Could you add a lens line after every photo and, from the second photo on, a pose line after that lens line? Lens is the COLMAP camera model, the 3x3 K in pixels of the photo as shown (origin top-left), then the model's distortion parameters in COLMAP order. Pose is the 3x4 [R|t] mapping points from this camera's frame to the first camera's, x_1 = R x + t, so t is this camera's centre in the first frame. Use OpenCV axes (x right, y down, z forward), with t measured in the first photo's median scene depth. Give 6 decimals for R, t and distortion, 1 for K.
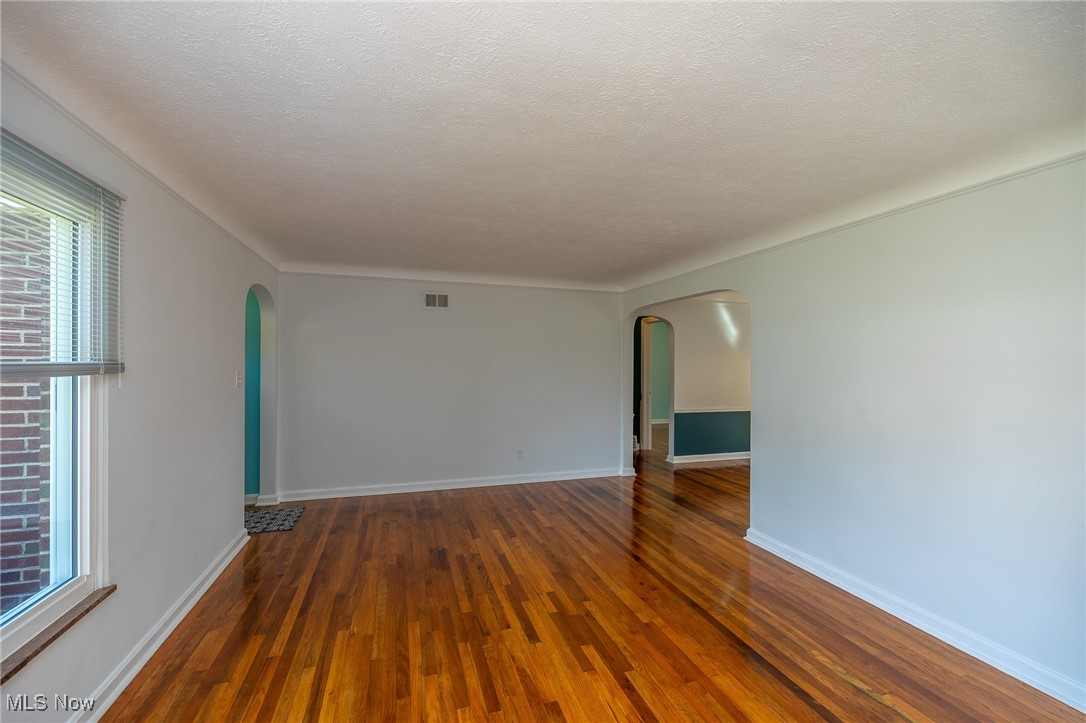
lens RADIAL K [[454.8, 0, 544.1], [0, 454.8, 361.7], [0, 0, 1]] dist [-0.001523, -0.000619]
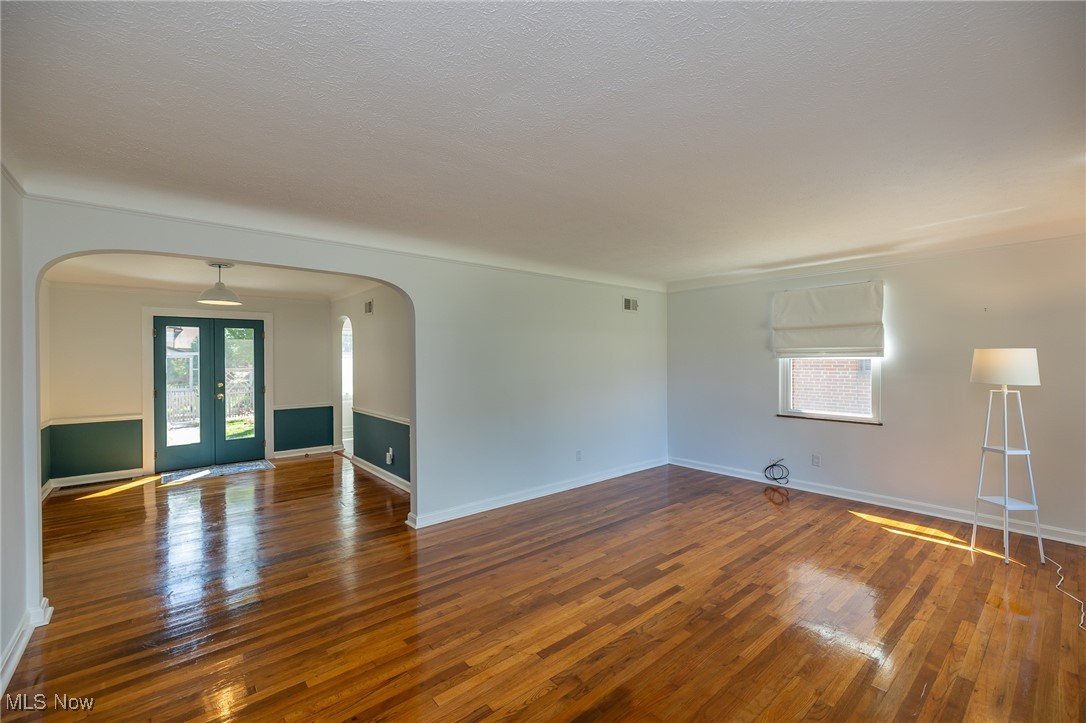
lens RADIAL K [[454.8, 0, 546.3], [0, 454.8, 361.5], [0, 0, 1]] dist [-0.001523, -0.000619]
pose [[-0.382748, -0.005900, 0.923834, -0.863696], [0.003422, 0.999964, 0.007804, 0.002373], [-0.923846, 0.006149, -0.382714, 1.544512]]
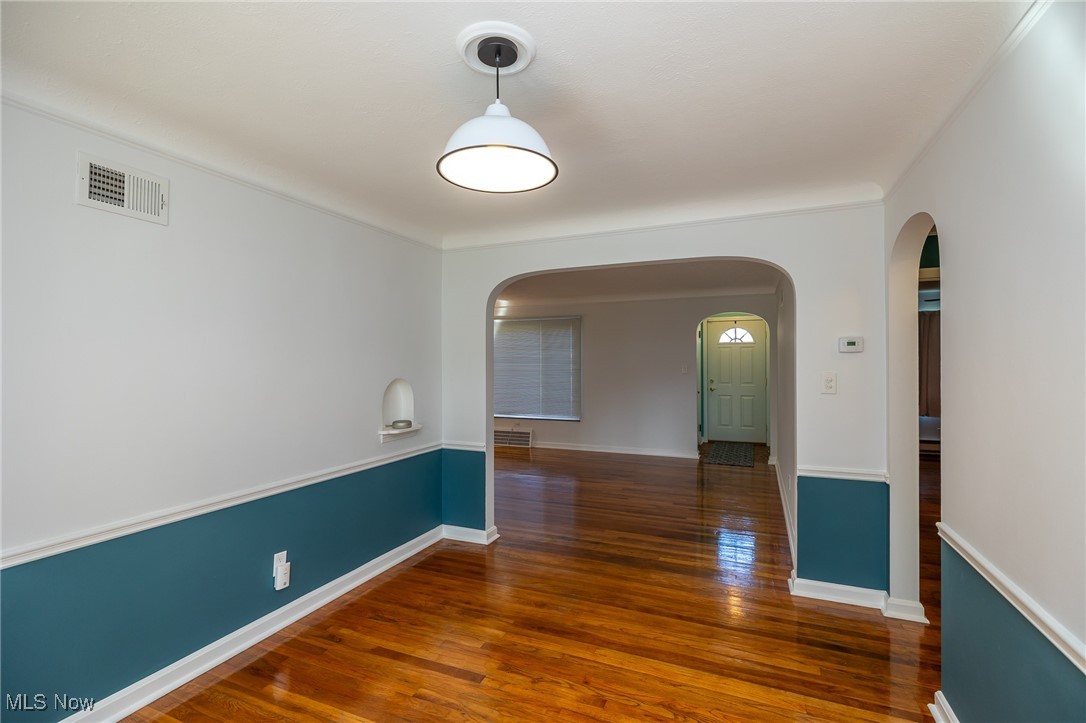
lens RADIAL K [[483.3, 0, 543.9], [0, 483.3, 363.3], [0, 0, 1]] dist [0.000372, 0.000008]
pose [[-0.660717, -0.011891, -0.750541, 1.602938], [-0.006266, 0.999927, -0.010326, 0.040672], [0.750609, -0.002120, -0.660743, 2.436934]]
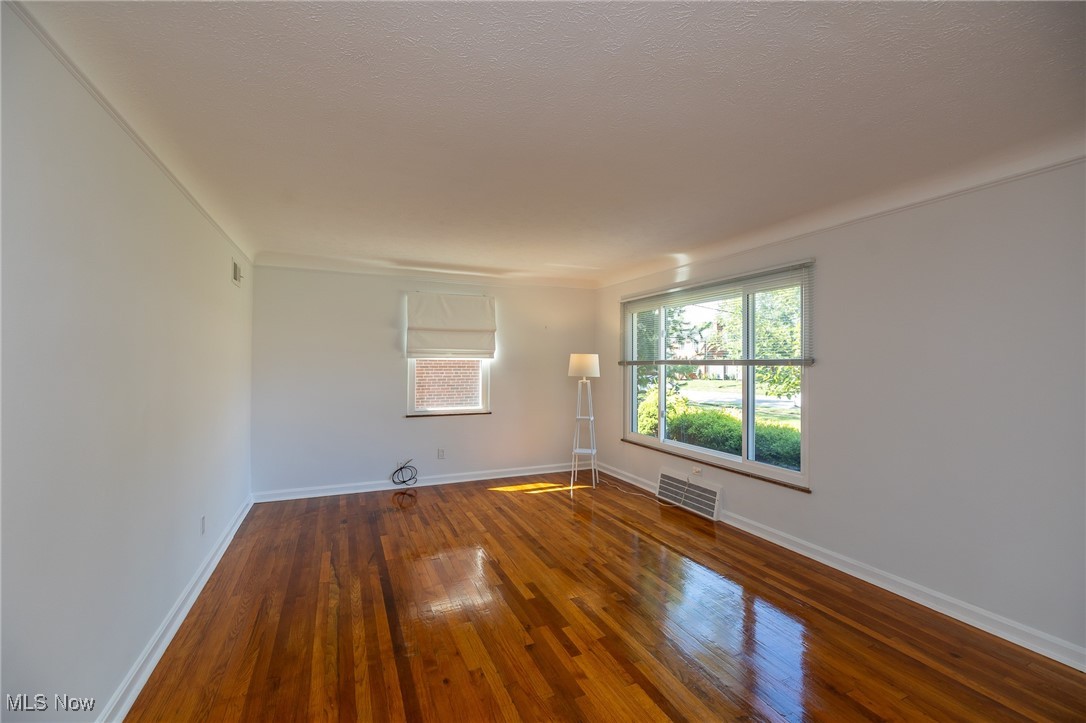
lens RADIAL K [[454.8, 0, 539.7], [0, 454.8, 358.4], [0, 0, 1]] dist [-0.001523, -0.000619]
pose [[-0.995197, -0.010478, -0.097327, 0.161748], [-0.009658, 0.999914, -0.008887, 0.018028], [0.097412, -0.007904, -0.995213, 1.844003]]
